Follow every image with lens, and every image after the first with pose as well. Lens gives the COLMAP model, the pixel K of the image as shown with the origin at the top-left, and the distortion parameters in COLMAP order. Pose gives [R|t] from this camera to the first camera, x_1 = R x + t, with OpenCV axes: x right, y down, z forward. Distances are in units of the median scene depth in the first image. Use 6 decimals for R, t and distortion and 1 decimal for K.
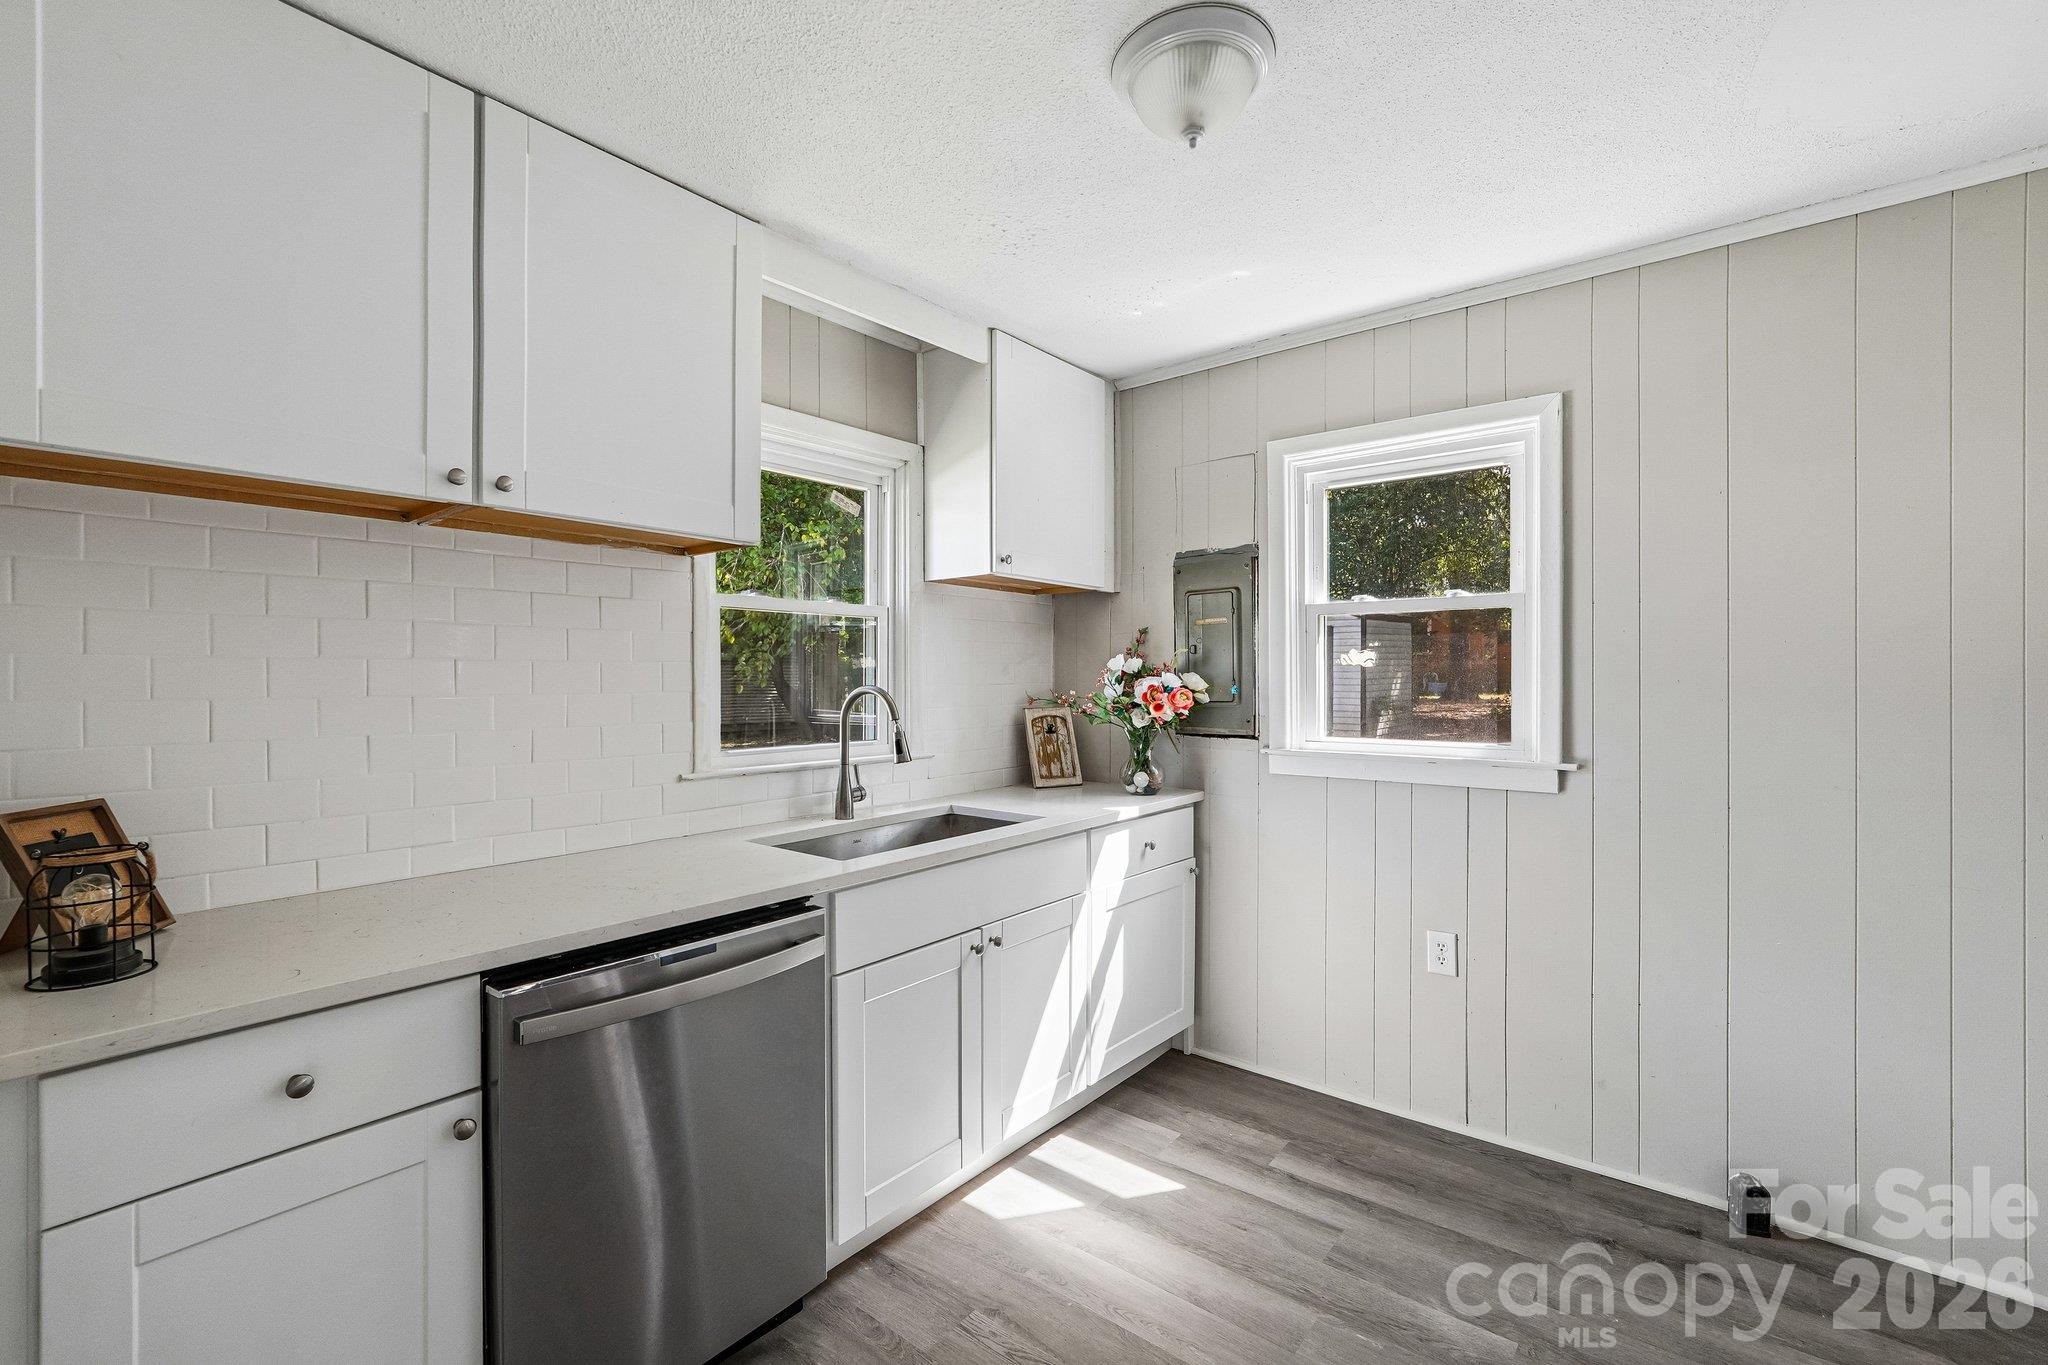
lens RADIAL K [[883.5, 0, 1020.8], [0, 883.5, 677.6], [0, 0, 1]] dist [-0.001487, -0.000015]
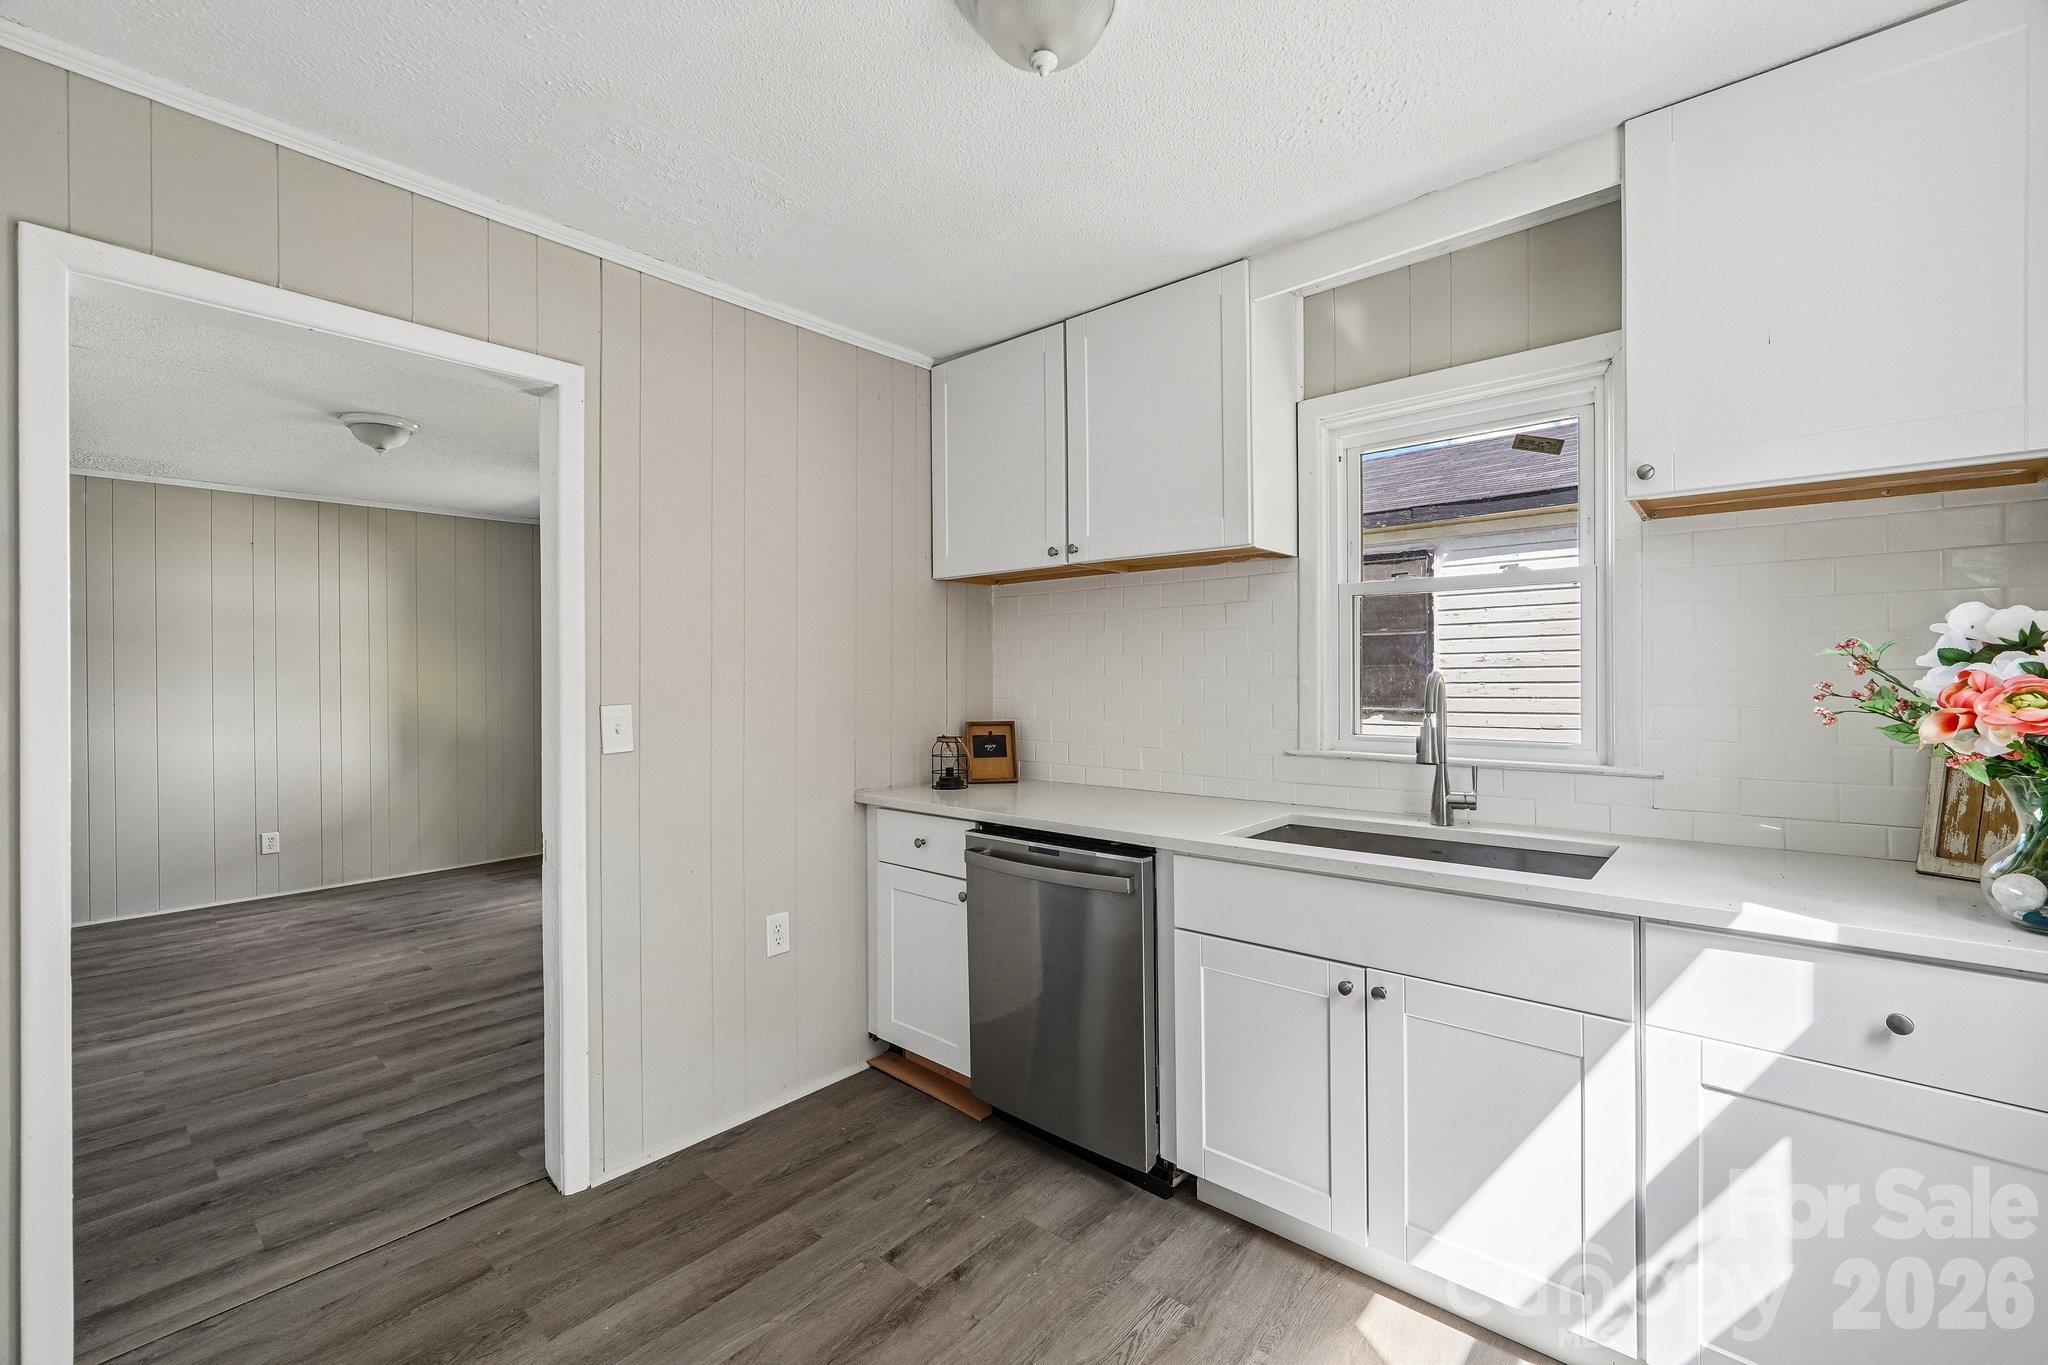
lens RADIAL K [[870.8, 0, 1031.3], [0, 870.8, 672.7], [0, 0, 1]] dist [-0.019545, 0.007076]
pose [[-0.041083, -0.000641, -0.999156, 0.782593], [0.006593, 0.999978, -0.000912, 0.009527], [0.999134, -0.006624, -0.041078, 0.744860]]
